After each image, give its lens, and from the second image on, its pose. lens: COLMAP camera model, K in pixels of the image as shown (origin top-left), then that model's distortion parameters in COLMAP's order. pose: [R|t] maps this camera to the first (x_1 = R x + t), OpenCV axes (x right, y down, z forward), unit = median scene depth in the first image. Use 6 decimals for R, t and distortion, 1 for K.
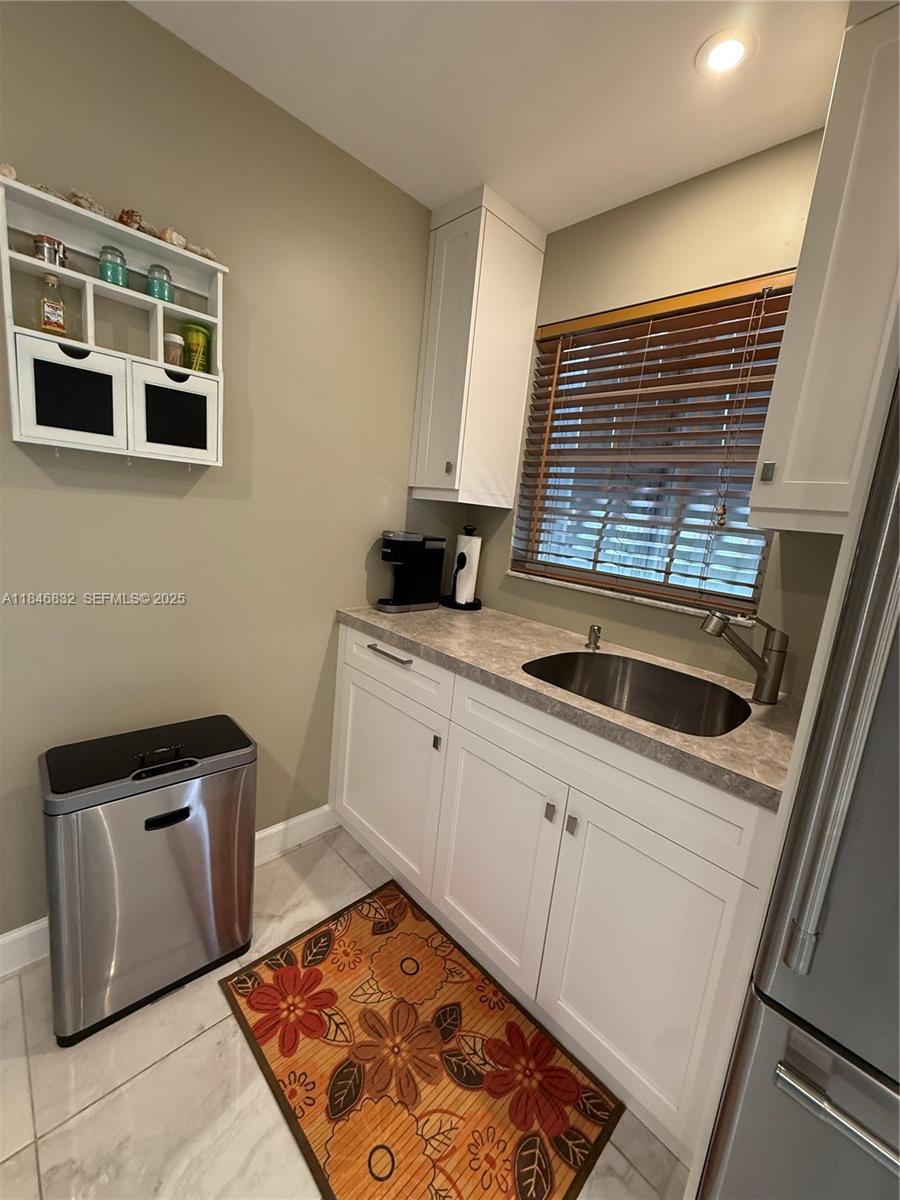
lens RADIAL K [[477.5, 0, 454.0], [0, 477.5, 595.5], [0, 0, 1]] dist [-0.002360, 0.000859]
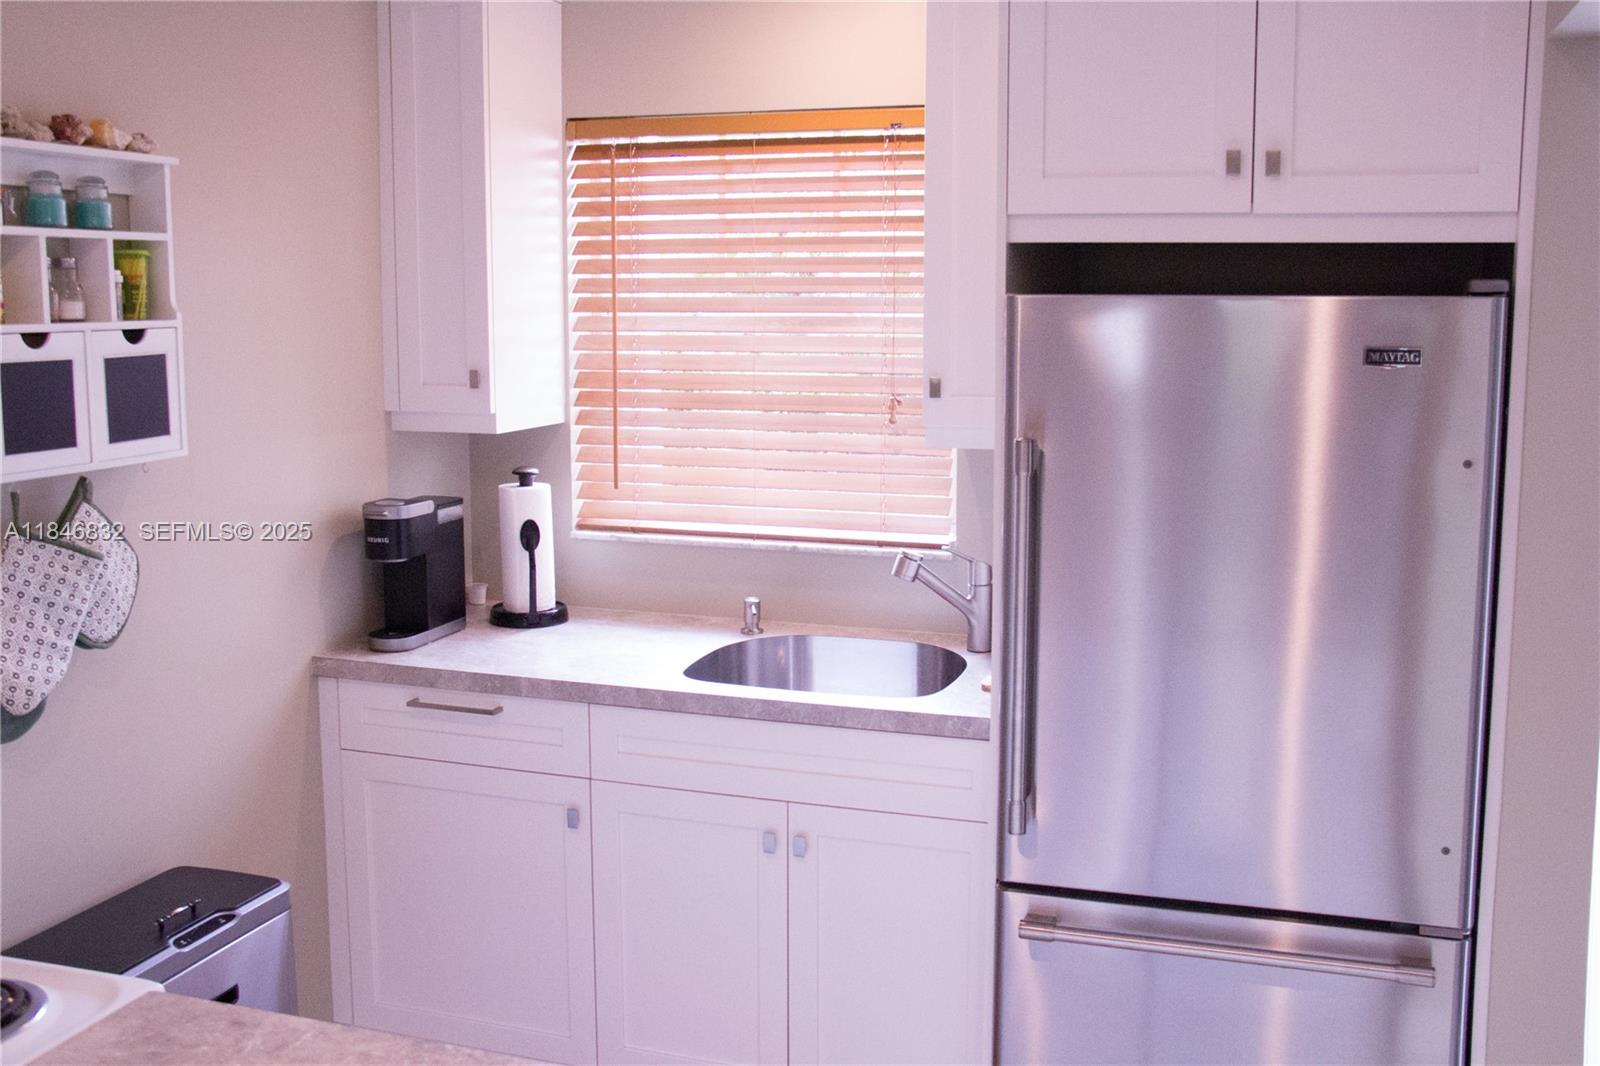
lens RADIAL K [[1539.2, 0, 799.0], [0, 1539.2, 528.4], [0, 0, 1]] dist [0.000414, 0.000000]
pose [[0.887297, -0.165629, 0.430431, -0.691784], [0.164423, 0.985566, 0.040301, -0.133866], [-0.430893, 0.035013, 0.901723, -1.201215]]
